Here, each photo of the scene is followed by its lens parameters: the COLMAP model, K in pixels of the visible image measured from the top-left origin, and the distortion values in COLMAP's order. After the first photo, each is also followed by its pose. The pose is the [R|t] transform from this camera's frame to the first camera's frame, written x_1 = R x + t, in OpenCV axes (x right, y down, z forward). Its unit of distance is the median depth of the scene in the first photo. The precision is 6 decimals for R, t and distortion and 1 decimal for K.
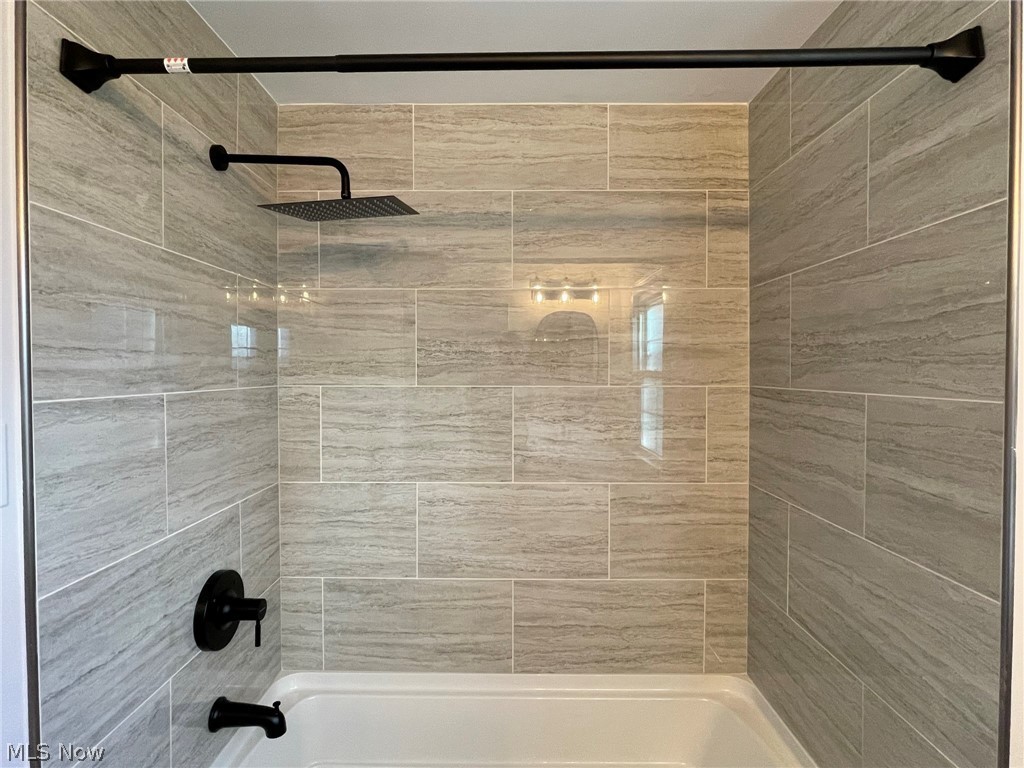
lens RADIAL K [[524.9, 0, 506.4], [0, 524.9, 383.9], [0, 0, 1]] dist [-0.001806, 0.000597]
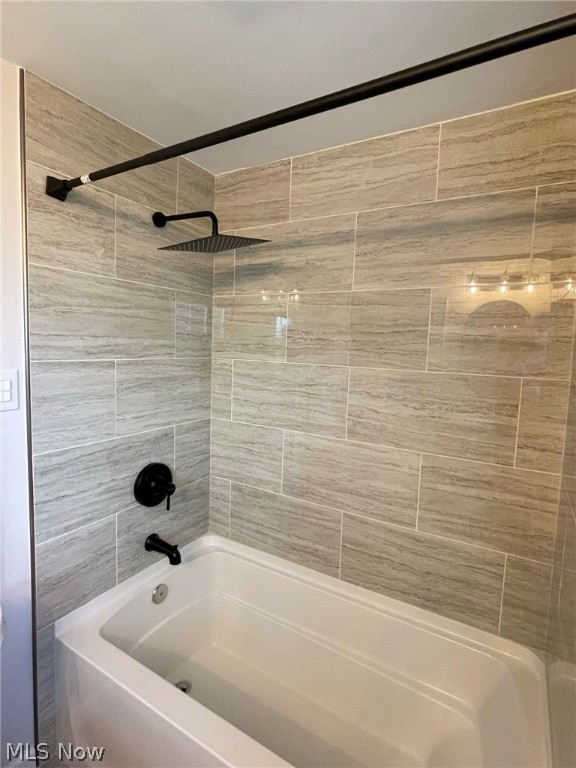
lens RADIAL K [[393.6, 0, 284.5], [0, 393.6, 380.2], [0, 0, 1]] dist [-0.001806, 0.000597]
pose [[0.864908, 0.076713, -0.496034, 0.362243], [-0.047545, 0.996329, 0.071184, -0.024224], [0.499674, -0.037984, 0.865380, 0.075086]]
